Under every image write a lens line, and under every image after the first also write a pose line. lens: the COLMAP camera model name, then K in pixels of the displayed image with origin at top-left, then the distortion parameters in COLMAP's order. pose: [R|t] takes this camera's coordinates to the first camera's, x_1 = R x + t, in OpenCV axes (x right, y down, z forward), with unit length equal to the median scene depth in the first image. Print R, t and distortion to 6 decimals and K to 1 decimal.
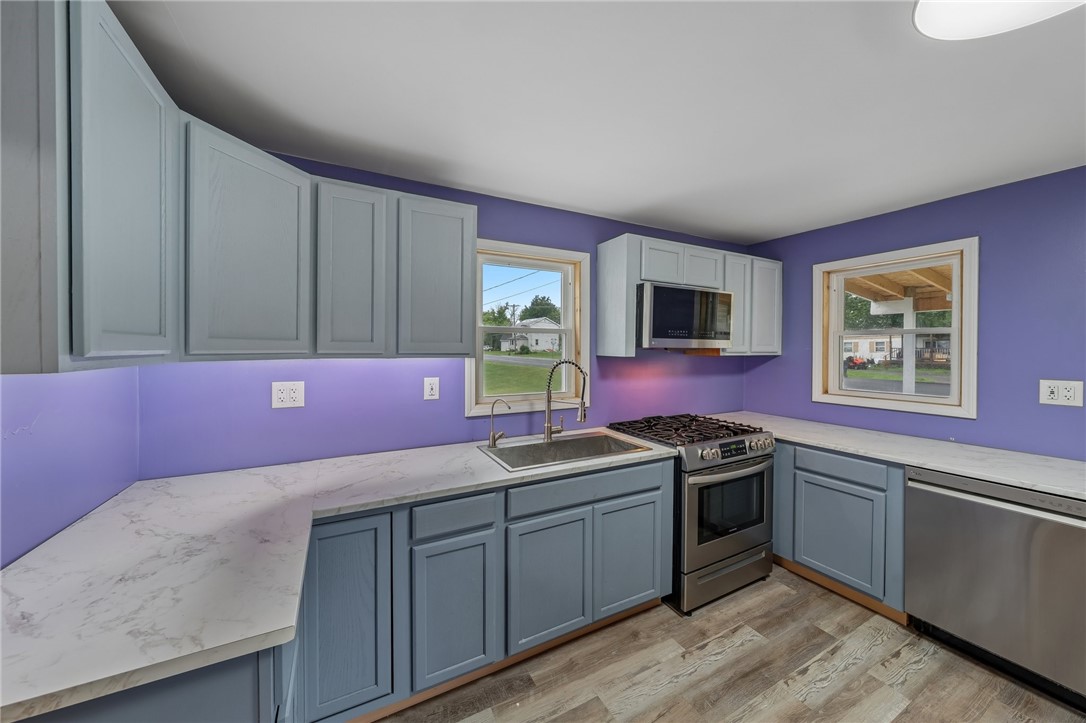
lens RADIAL K [[378.3, 0, 542.9], [0, 378.3, 353.4], [0, 0, 1]] dist [-0.000471, -0.000016]
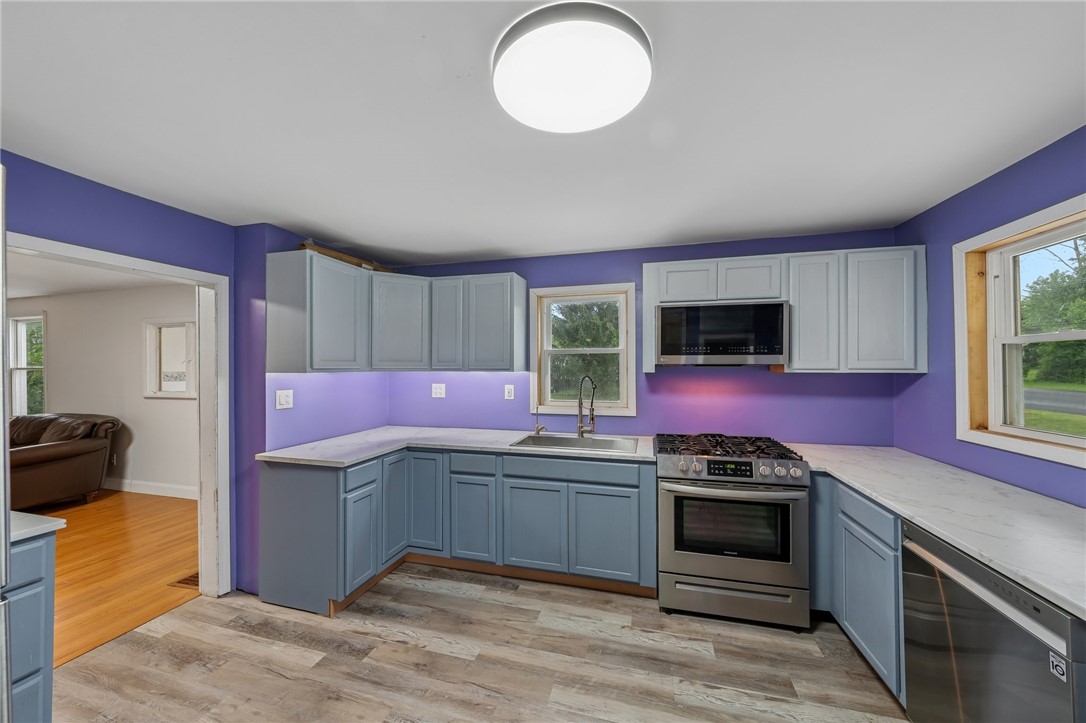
lens RADIAL K [[385.4, 0, 546.9], [0, 385.4, 364.9], [0, 0, 1]] dist [0.000257, -0.000015]
pose [[0.741917, -0.006028, -0.670464, 0.851113], [-0.005393, 0.999874, -0.014958, 0.005629], [0.670470, 0.014713, 0.741791, -0.049510]]
